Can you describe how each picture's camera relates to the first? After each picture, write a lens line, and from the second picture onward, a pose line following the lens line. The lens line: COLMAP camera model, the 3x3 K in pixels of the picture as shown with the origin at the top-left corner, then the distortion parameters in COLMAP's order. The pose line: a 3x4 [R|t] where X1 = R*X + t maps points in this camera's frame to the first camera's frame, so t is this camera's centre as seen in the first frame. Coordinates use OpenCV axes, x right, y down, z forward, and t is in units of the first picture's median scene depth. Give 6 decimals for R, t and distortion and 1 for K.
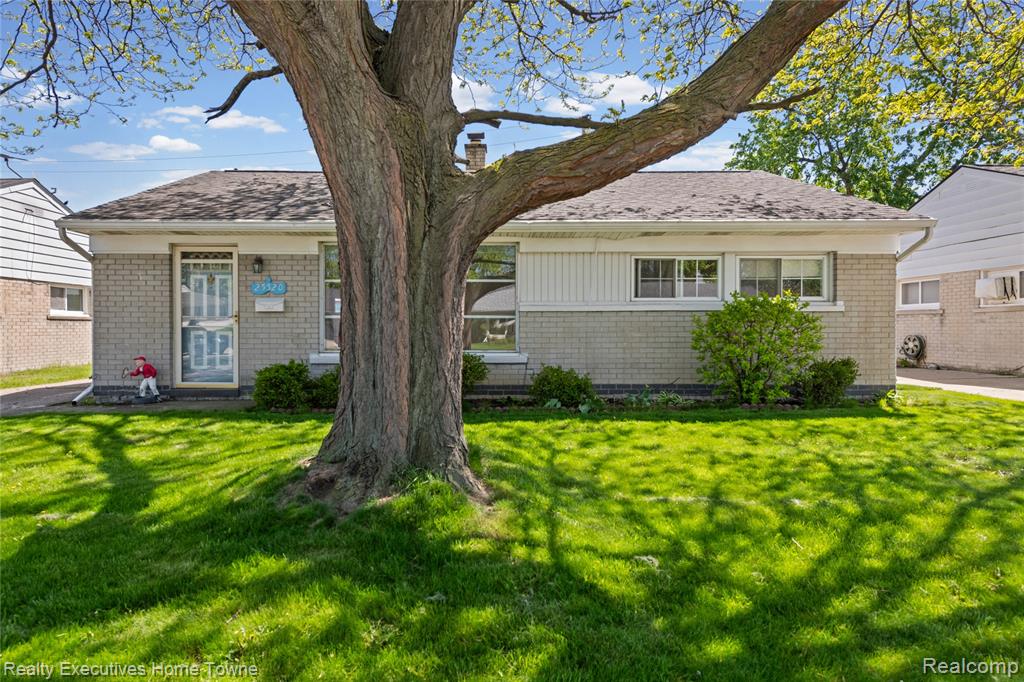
lens RADIAL K [[574.0, 0, 469.0], [0, 574.0, 332.6], [0, 0, 1]] dist [0.008677, -0.001169]
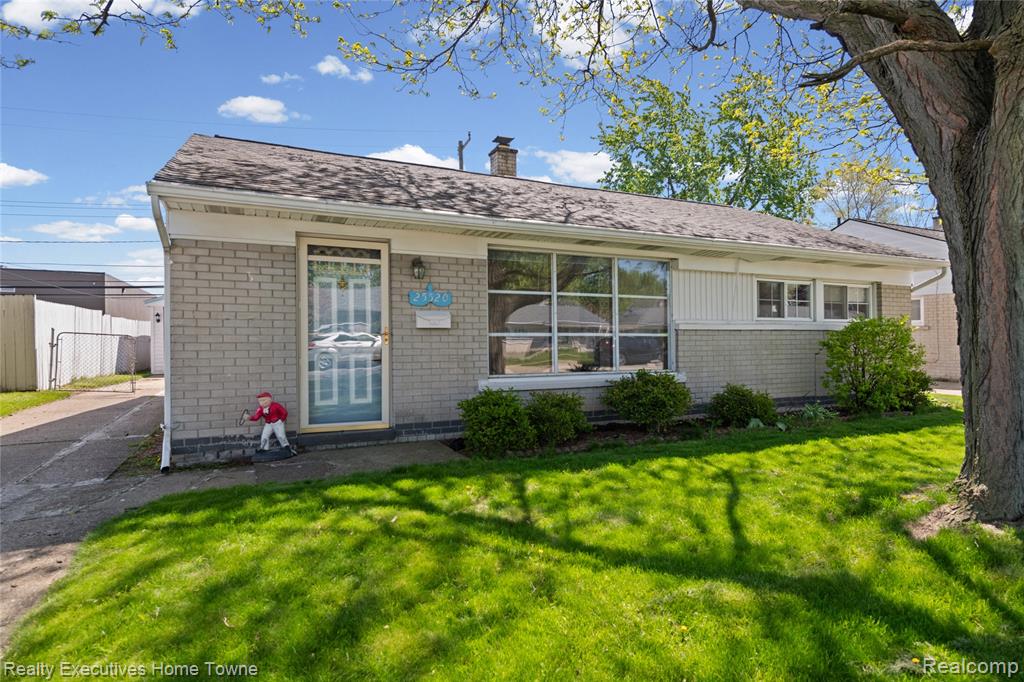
lens RADIAL K [[549.2, 0, 484.5], [0, 549.2, 319.7], [0, 0, 1]] dist [0.010246, -0.000147]
pose [[0.908567, 0.012632, 0.417549, -0.598611], [-0.003142, 0.999721, -0.023407, -0.030584], [-0.417728, 0.019955, 0.908353, 0.283336]]
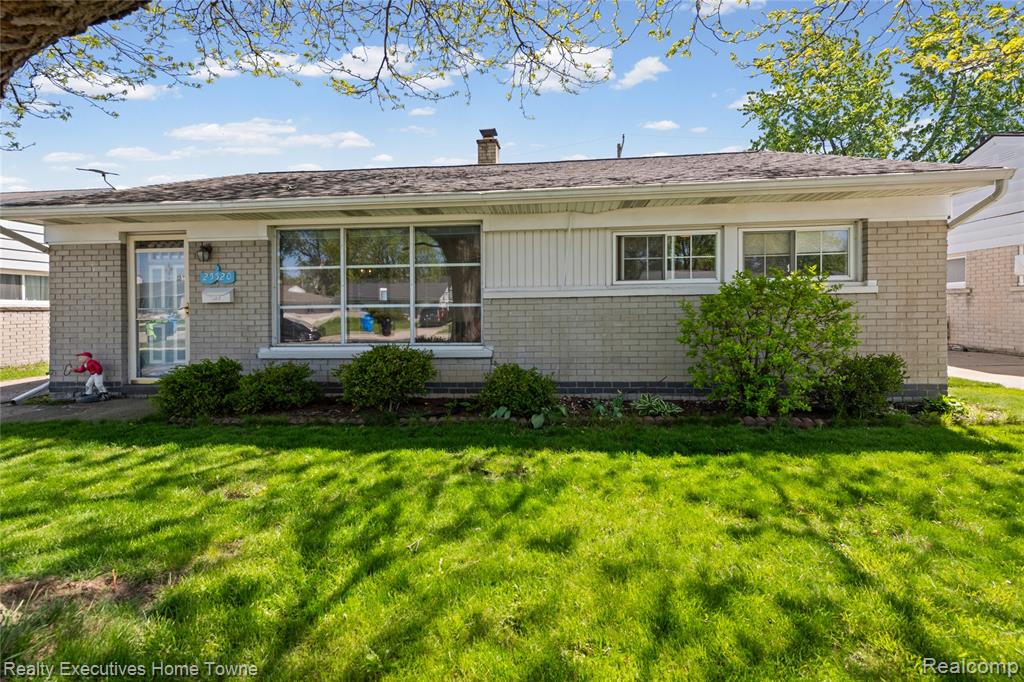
lens RADIAL K [[414.0, 0, 518.1], [0, 414.0, 314.7], [0, 0, 1]] dist [0.013533, -0.004004]
pose [[0.996838, -0.011519, -0.078625, 0.189001], [0.012127, 0.999900, 0.007250, -0.016134], [0.078534, -0.008180, 0.996878, 0.367052]]
